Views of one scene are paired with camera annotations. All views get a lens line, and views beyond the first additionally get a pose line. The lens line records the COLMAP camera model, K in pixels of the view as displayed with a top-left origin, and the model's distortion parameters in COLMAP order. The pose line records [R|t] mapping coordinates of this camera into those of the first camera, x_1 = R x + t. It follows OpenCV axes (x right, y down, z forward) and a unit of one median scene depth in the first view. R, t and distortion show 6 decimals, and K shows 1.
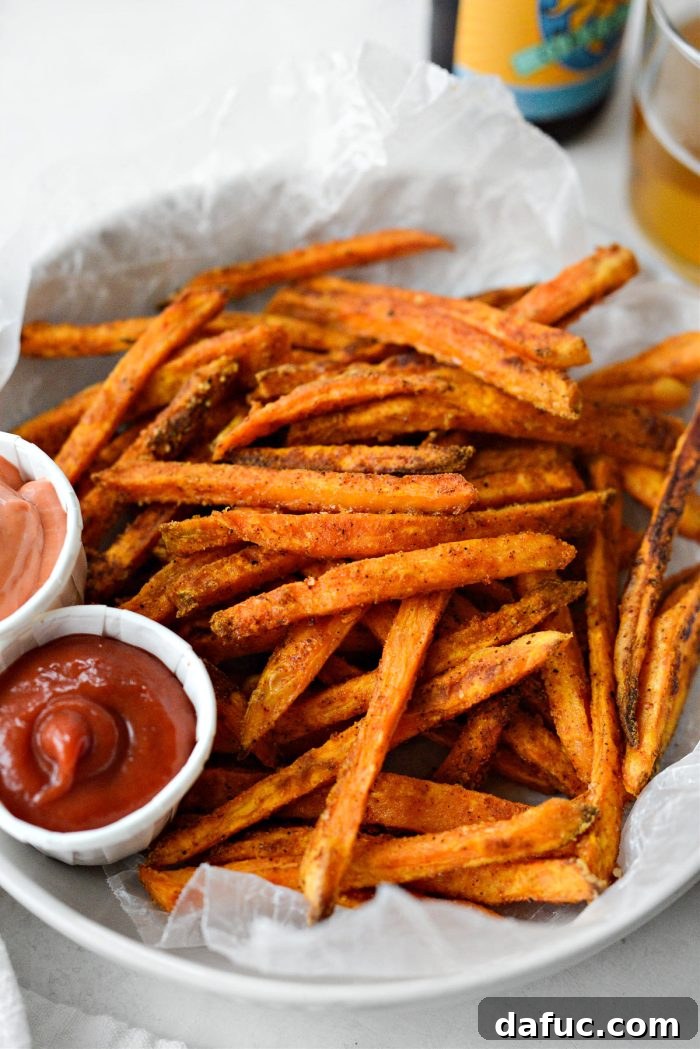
lens RADIAL K [[1689.6, 0, 350.2], [0, 1689.6, 525.6], [0, 0, 1]] dist [-0.114462, 0.000000]
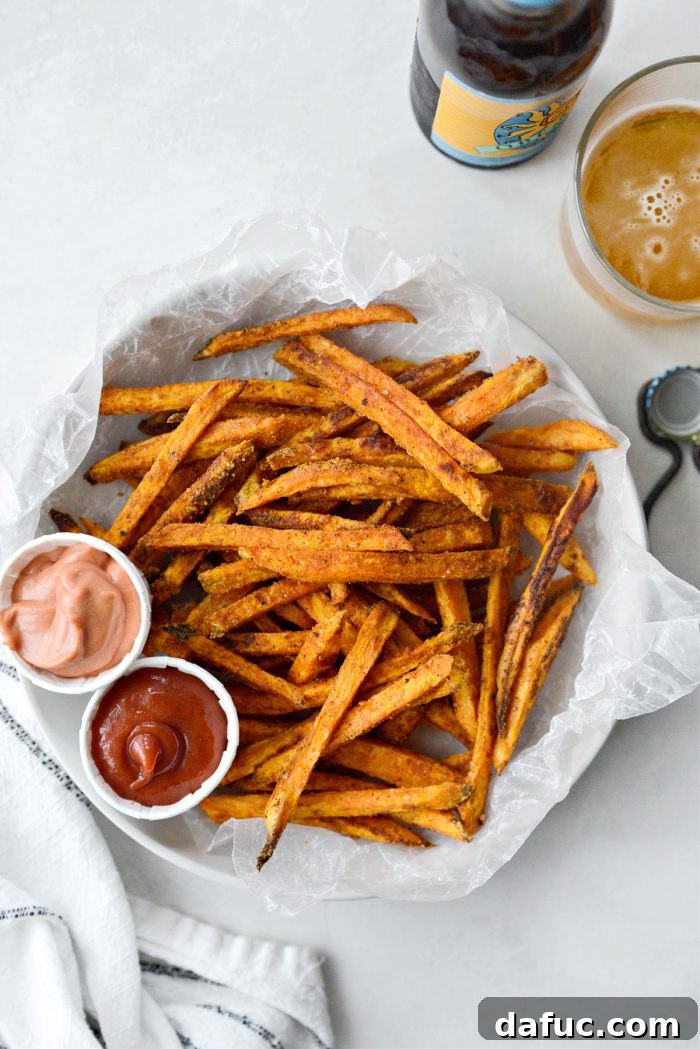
lens RADIAL K [[1689.6, 0, 356.5], [0, 1689.6, 521.6], [0, 0, 1]] dist [-0.114462, 0.000000]
pose [[0.999364, 0.035415, -0.004128, 0.028697], [-0.028723, 0.868261, 0.495275, -0.781139], [0.021124, -0.494842, 0.868726, -0.268309]]
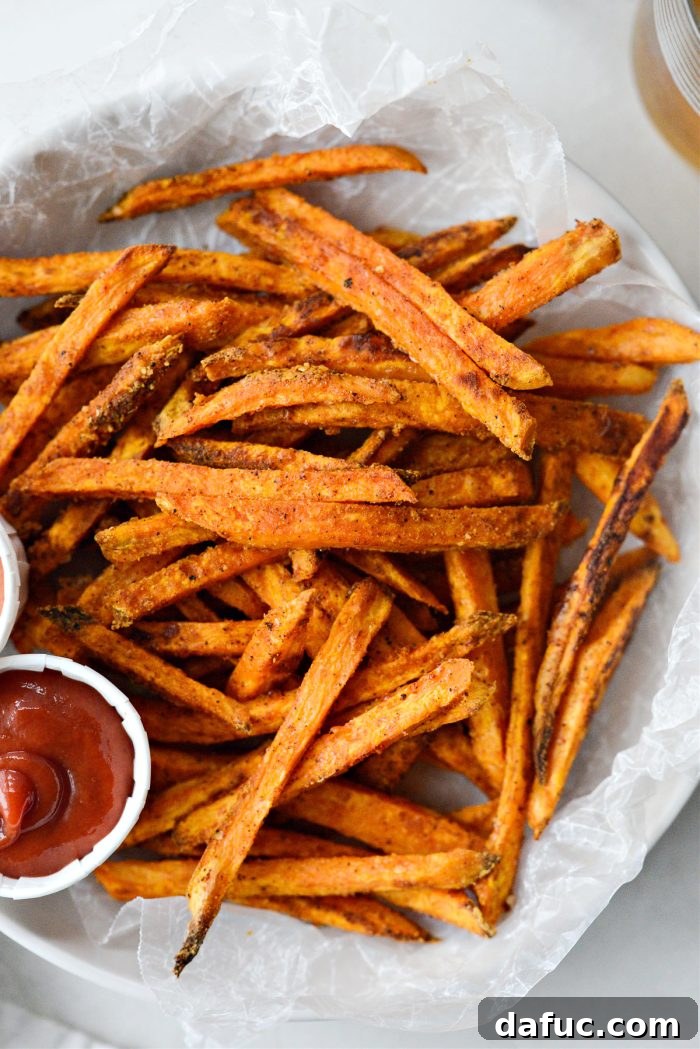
lens RADIAL K [[1689.6, 0, 354.3], [0, 1689.6, 526.8], [0, 0, 1]] dist [-0.114462, 0.000000]
pose [[0.998390, 0.054891, 0.014310, 0.023072], [-0.054845, 0.869655, 0.490604, -0.501787], [0.014485, -0.490599, 0.871265, 0.131748]]
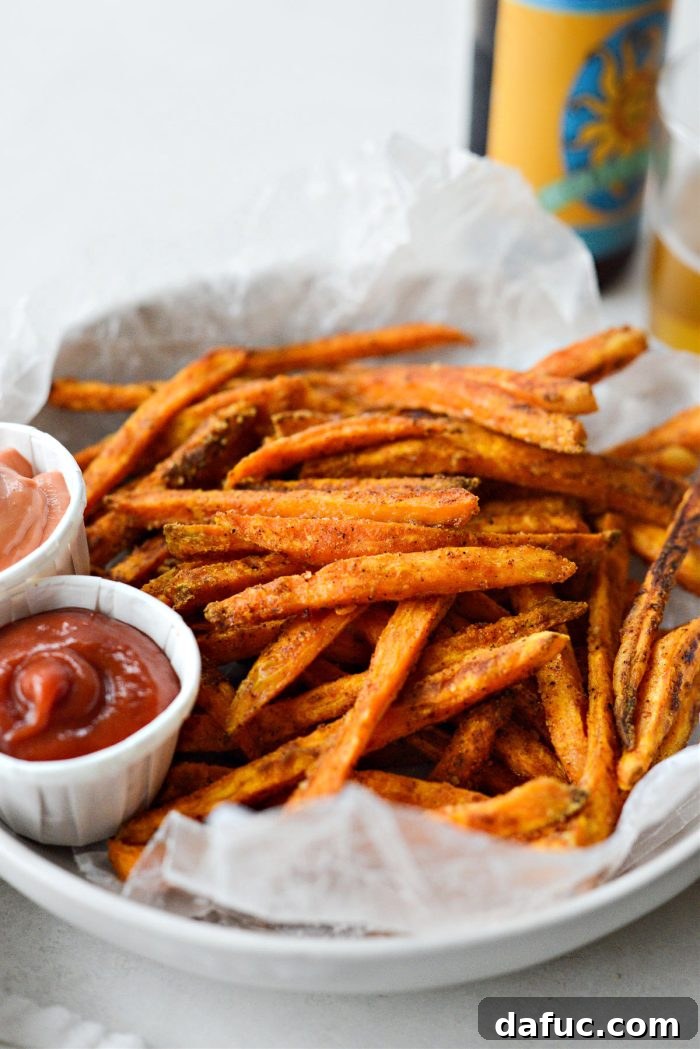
lens RADIAL K [[1689.6, 0, 345.8], [0, 1689.6, 522.3], [0, 0, 1]] dist [-0.114462, 0.000000]
pose [[0.997627, 0.042955, -0.053804, 0.049407], [-0.056013, 0.960799, -0.271528, 0.261215], [0.040031, 0.273898, 0.960925, 0.029710]]
